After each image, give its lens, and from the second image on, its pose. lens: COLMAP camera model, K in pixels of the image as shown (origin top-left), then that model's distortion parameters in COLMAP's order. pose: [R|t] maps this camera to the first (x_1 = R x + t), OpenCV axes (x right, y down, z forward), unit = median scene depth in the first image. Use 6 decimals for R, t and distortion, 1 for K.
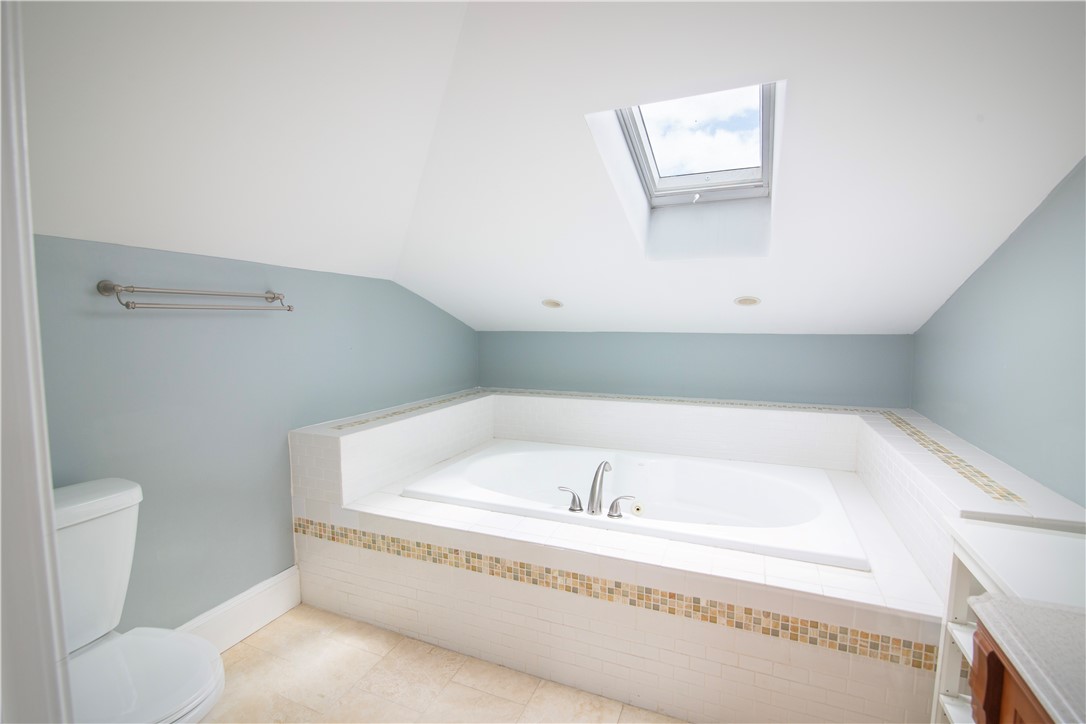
lens RADIAL K [[499.2, 0, 545.8], [0, 499.2, 361.4], [0, 0, 1]] dist [-0.021930, 0.002783]
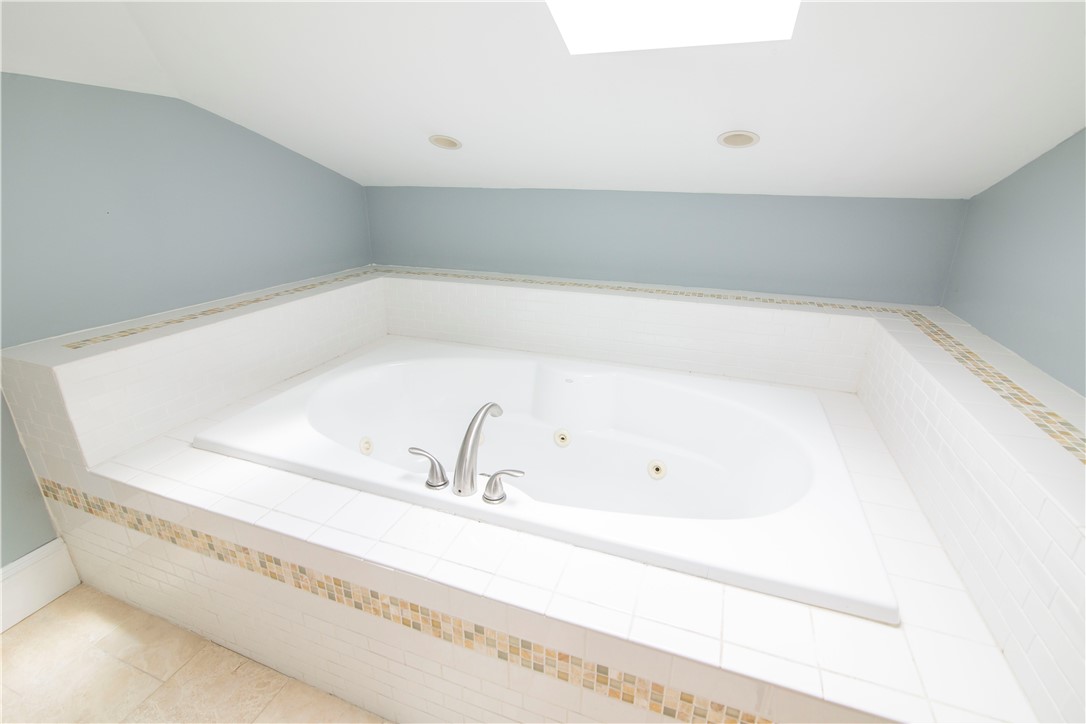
lens RADIAL K [[499.2, 0, 541.0], [0, 499.2, 363.0], [0, 0, 1]] dist [-0.021930, 0.002783]
pose [[0.999007, -0.003393, 0.044430, 0.154052], [-0.008816, 0.962339, 0.271709, -0.020328], [-0.043679, -0.271830, 0.961353, 0.400876]]
